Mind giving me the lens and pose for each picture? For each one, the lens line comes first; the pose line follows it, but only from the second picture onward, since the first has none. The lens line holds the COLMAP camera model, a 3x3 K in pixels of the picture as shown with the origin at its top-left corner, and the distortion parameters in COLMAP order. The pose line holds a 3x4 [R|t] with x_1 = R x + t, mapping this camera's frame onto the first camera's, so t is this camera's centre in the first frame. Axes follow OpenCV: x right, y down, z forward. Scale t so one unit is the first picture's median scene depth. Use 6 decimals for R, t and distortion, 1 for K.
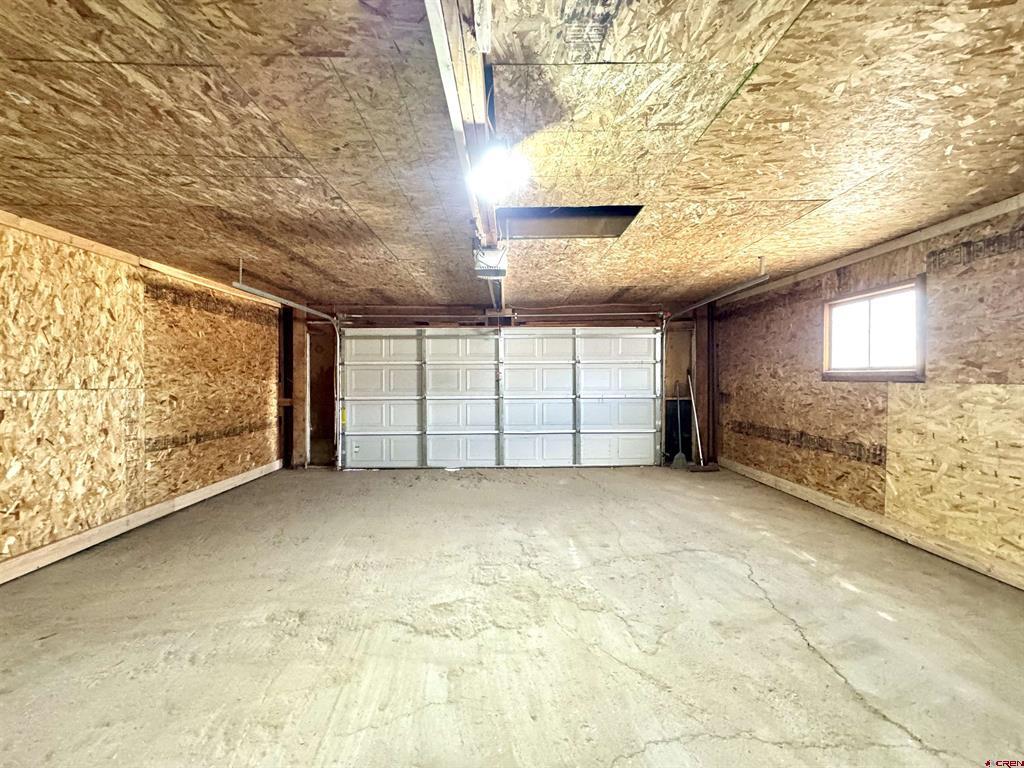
lens RADIAL K [[406.1, 0, 512.0], [0, 406.1, 384.0], [0, 0, 1]] dist [-0.002741, 0.000089]
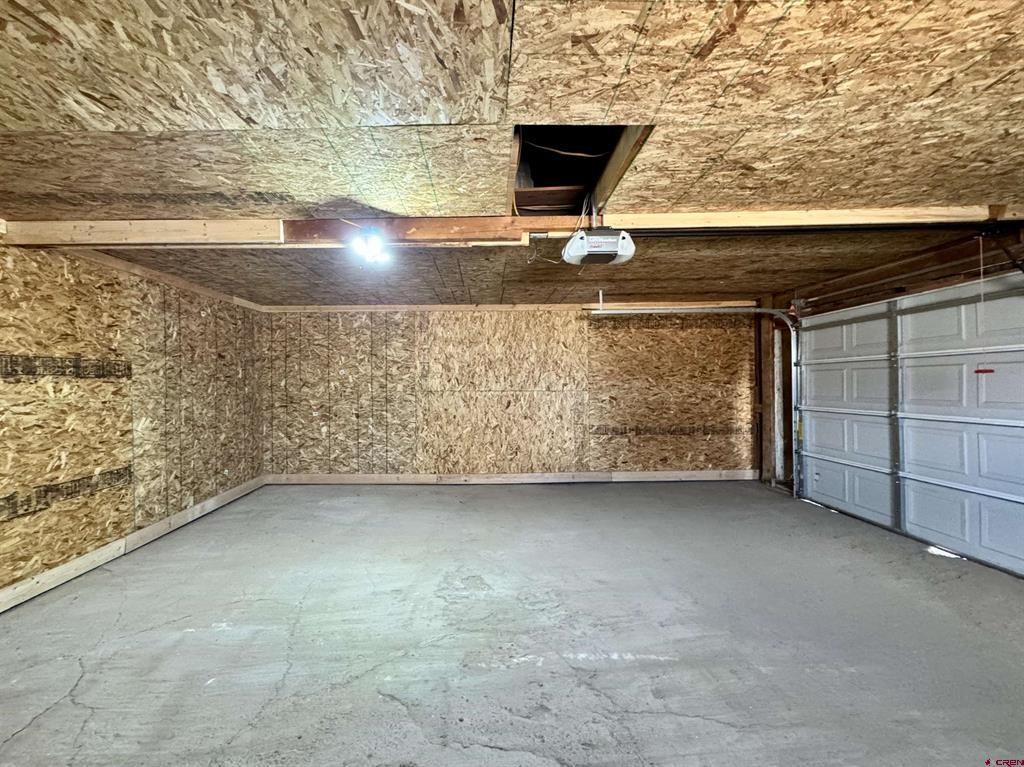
lens RADIAL K [[461.2, 0, 512.0], [0, 461.2, 383.5], [0, 0, 1]] dist [-0.001736, -0.000239]
pose [[-0.009804, 0.003600, -0.999945, 0.698909], [-0.002027, 0.999991, 0.003620, -0.019465], [0.999950, 0.002063, -0.009796, 0.658930]]
